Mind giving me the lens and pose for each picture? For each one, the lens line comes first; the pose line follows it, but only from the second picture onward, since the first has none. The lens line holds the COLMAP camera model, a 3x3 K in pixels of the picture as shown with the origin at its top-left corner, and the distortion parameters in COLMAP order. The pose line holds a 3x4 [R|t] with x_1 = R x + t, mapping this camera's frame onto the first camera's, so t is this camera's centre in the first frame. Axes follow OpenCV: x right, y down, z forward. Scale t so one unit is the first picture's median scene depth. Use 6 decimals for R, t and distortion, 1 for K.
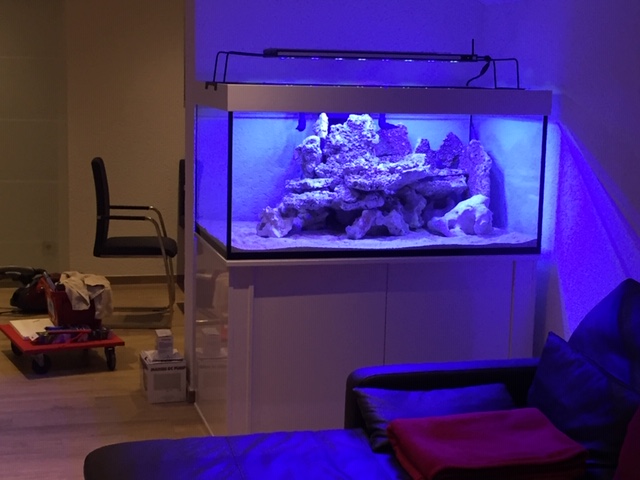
lens RADIAL K [[1175.2, 0, 325.4], [0, 1175.2, 238.4], [0, 0, 1]] dist [0.052827, 0.000000]
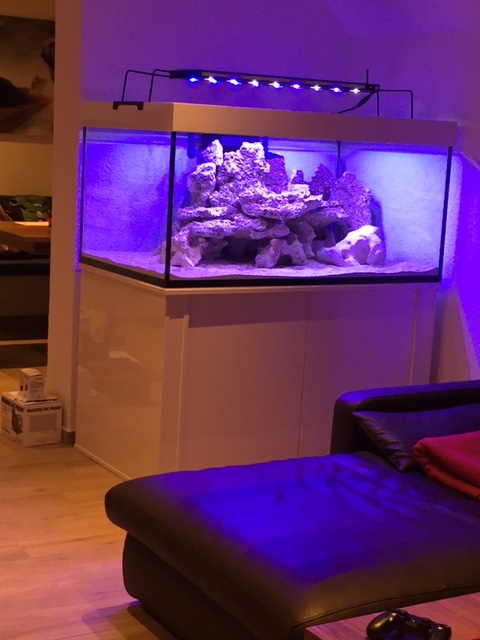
lens RADIAL K [[1175.2, 0, 246.0], [0, 1175.2, 325.6], [0, 0, 1]] dist [0.052827, 0.000000]
pose [[0.961305, -0.016034, 0.275018, -0.256556], [0.008244, 0.999532, 0.029459, 0.019059], [-0.275361, -0.026051, 0.960988, 0.057038]]
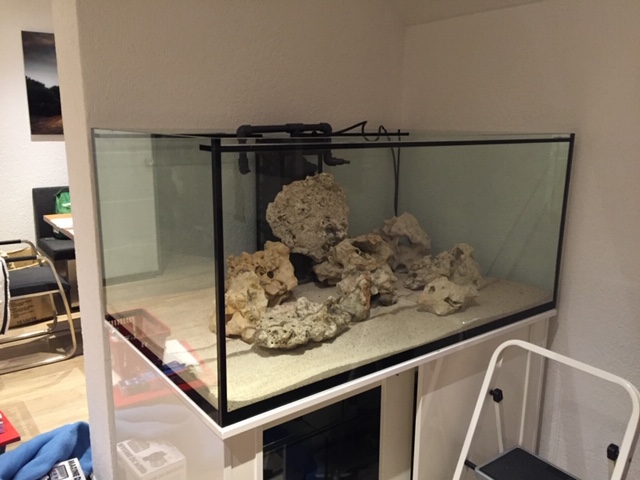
lens RADIAL K [[546.5, 0, 319.6], [0, 546.5, 238.5], [0, 0, 1]] dist [0.060372, -0.049879]
pose [[0.924509, -0.094083, 0.369365, -0.115934], [0.065133, 0.993800, 0.090110, -0.081700], [-0.375553, -0.059249, 0.924905, 0.675571]]
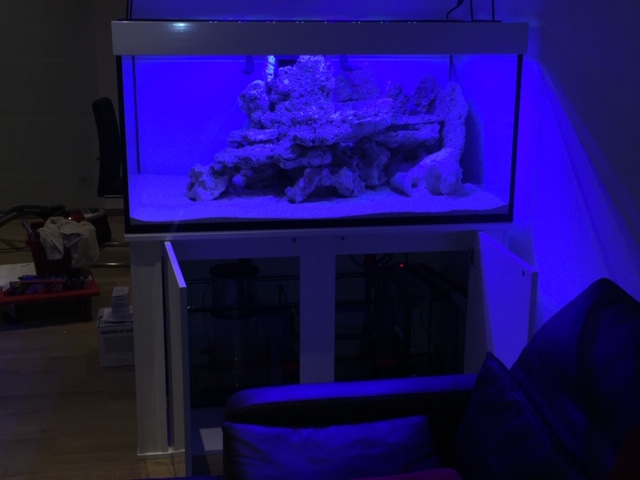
lens RADIAL K [[910.9, 0, 317.8], [0, 910.9, 235.9], [0, 0, 1]] dist [0.036087, 0.000000]
pose [[0.992792, 0.009799, -0.119453, 0.119159], [0.002252, 0.994951, 0.100333, -0.041130], [0.119833, -0.099879, 0.987757, 0.332643]]
